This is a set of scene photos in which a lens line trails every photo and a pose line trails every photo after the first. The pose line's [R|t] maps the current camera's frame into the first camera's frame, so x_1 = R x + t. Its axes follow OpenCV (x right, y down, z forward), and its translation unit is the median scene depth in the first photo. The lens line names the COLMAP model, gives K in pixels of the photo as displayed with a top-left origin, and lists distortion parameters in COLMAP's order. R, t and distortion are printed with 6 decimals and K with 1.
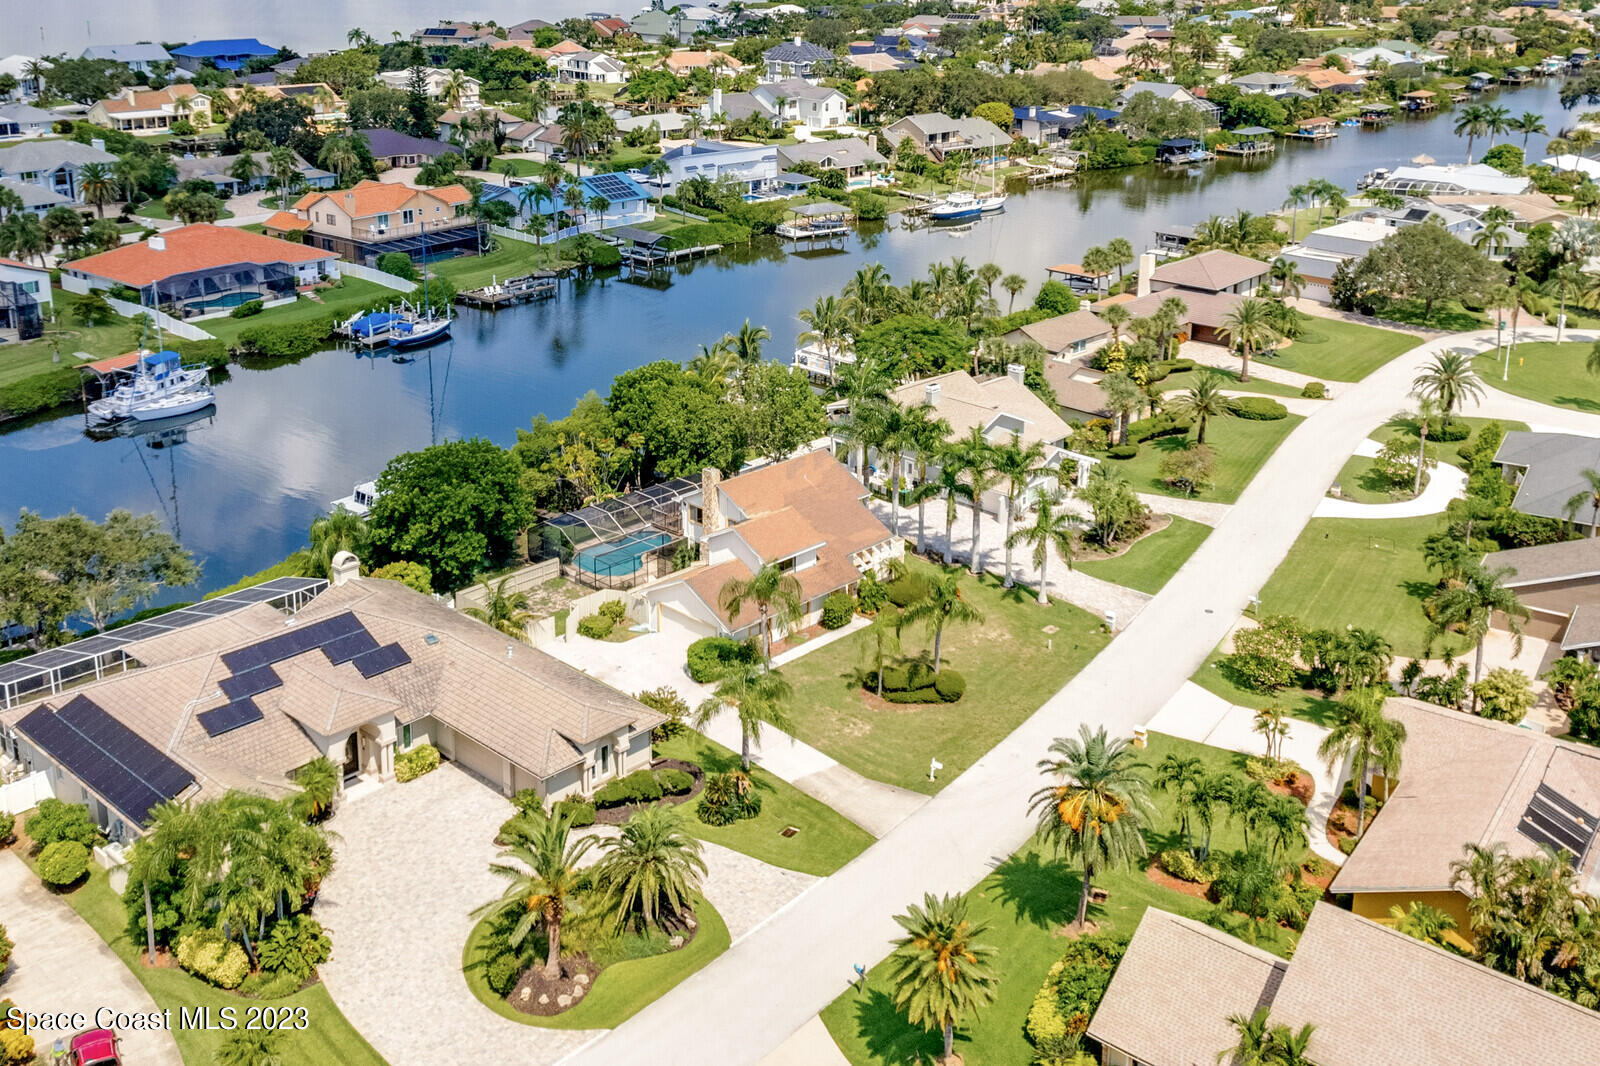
lens RADIAL K [[1571.7, 0, 800.0], [0, 1571.7, 533.0], [0, 0, 1]] dist [0.111954, 0.000126]
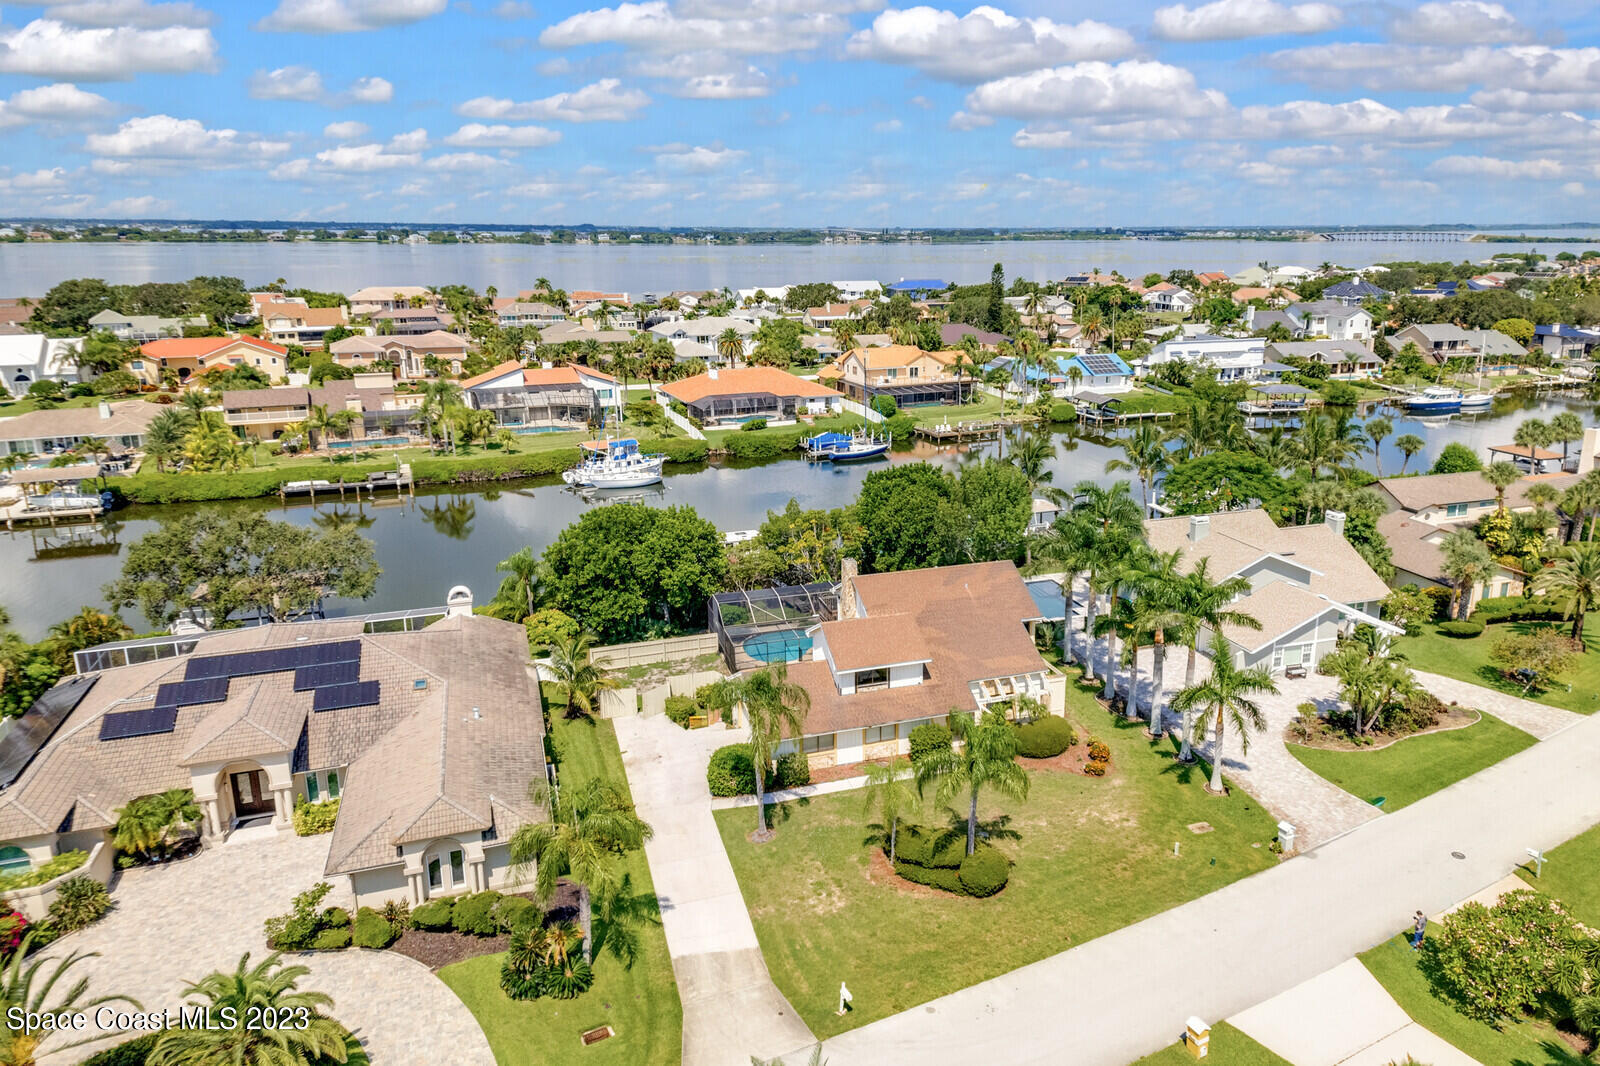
lens RADIAL K [[1115.8, 0, 802.2], [0, 1115.8, 600.0], [0, 0, 1]] dist [0.120247, -0.082085]
pose [[0.895973, 0.147879, -0.418764, 0.113461], [-0.162759, 0.986666, 0.000189, -0.008146], [0.413208, 0.067988, 0.908095, 0.242628]]
